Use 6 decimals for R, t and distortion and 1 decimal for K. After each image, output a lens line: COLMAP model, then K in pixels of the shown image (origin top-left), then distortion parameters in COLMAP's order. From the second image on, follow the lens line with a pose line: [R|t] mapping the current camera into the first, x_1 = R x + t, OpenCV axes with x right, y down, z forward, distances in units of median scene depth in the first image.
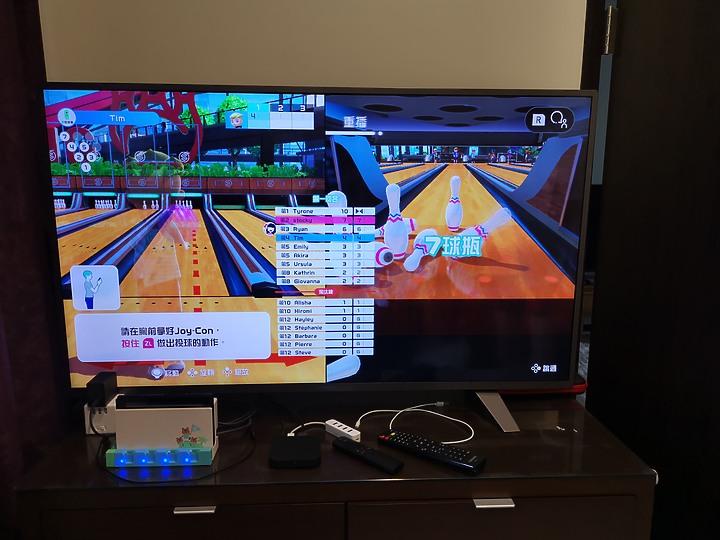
lens RADIAL K [[566.8, 0, 360.6], [0, 566.8, 269.5], [0, 0, 1]] dist [0.035546, -0.046216]
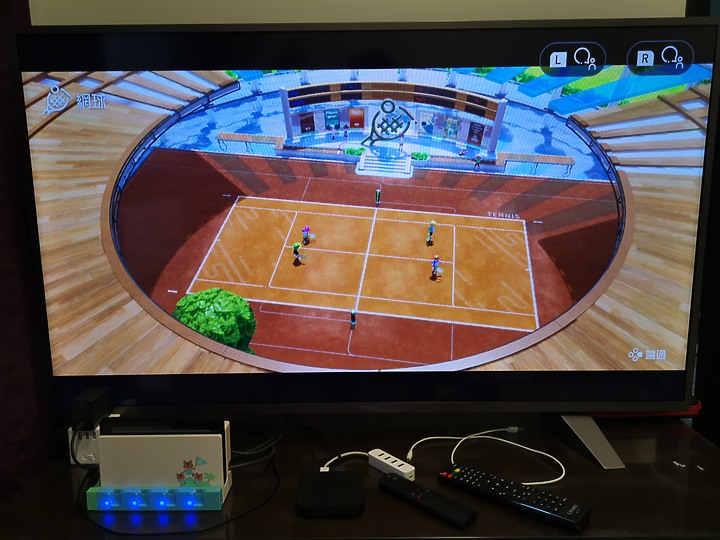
lens RADIAL K [[566.8, 0, 359.3], [0, 566.8, 268.4], [0, 0, 1]] dist [0.035546, -0.046216]
pose [[0.998120, -0.007192, -0.060863, -0.026586], [0.005690, 0.999676, -0.024817, 0.037060], [0.061022, 0.024424, 0.997838, 0.225457]]
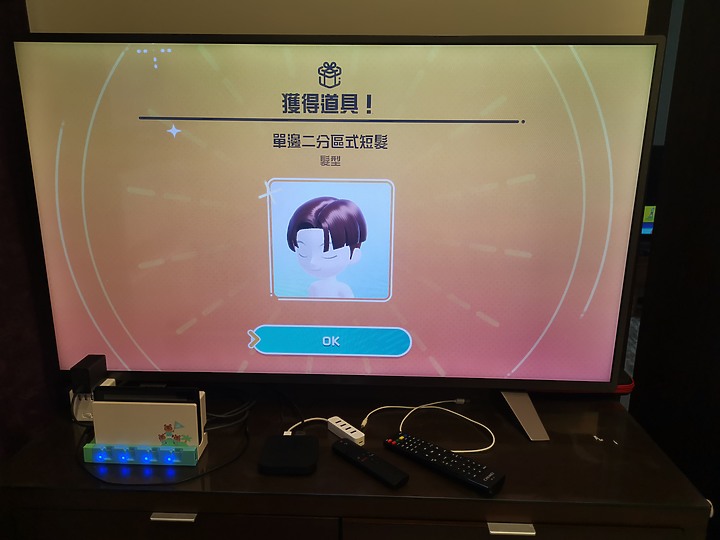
lens RADIAL K [[566.8, 0, 358.5], [0, 566.8, 271.7], [0, 0, 1]] dist [0.035546, -0.046216]
pose [[0.995926, 0.023558, -0.087046, 0.062177], [-0.017174, 0.997157, 0.073368, -0.032685], [0.088527, -0.071575, 0.993499, 0.135762]]
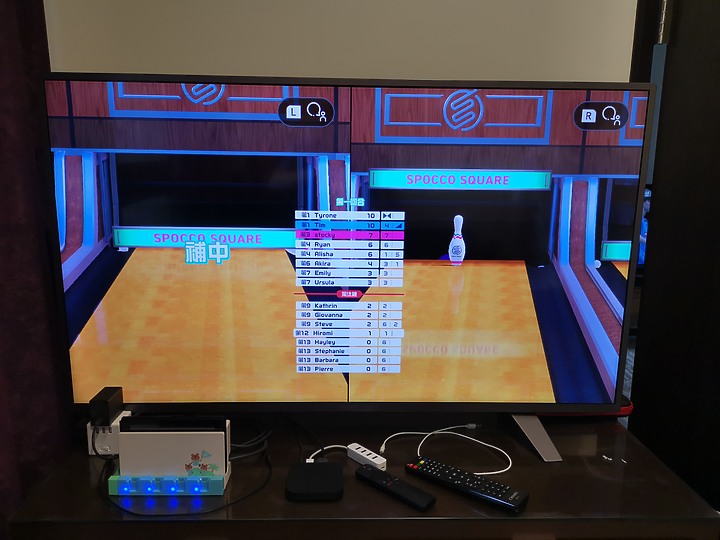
lens RADIAL K [[566.8, 0, 358.8], [0, 566.8, 269.3], [0, 0, 1]] dist [0.035546, -0.046216]
pose [[0.999596, 0.011397, -0.026038, -0.024268], [-0.011215, 0.999912, 0.007135, -0.023987], [0.026117, -0.006840, 0.999636, 0.092856]]
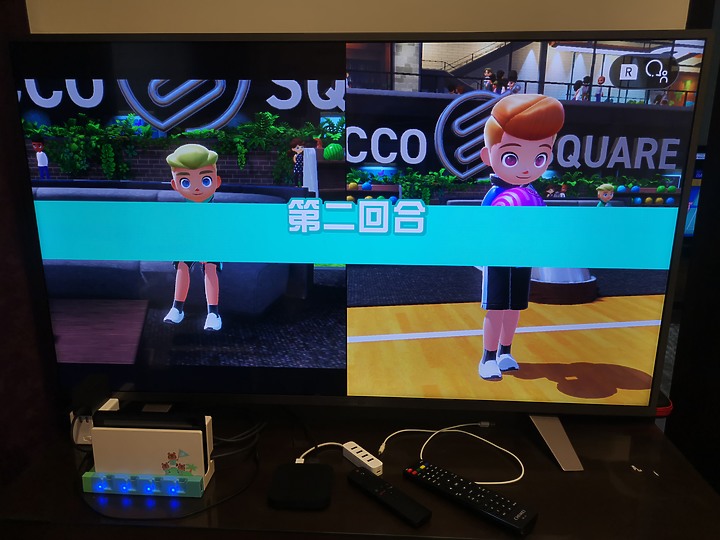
lens RADIAL K [[566.8, 0, 358.7], [0, 566.8, 271.2], [0, 0, 1]] dist [0.035546, -0.046216]
pose [[0.993608, 0.024558, -0.110185, 0.049827], [-0.016063, 0.996875, 0.077341, -0.054825], [0.111740, -0.075077, 0.990897, 0.201162]]
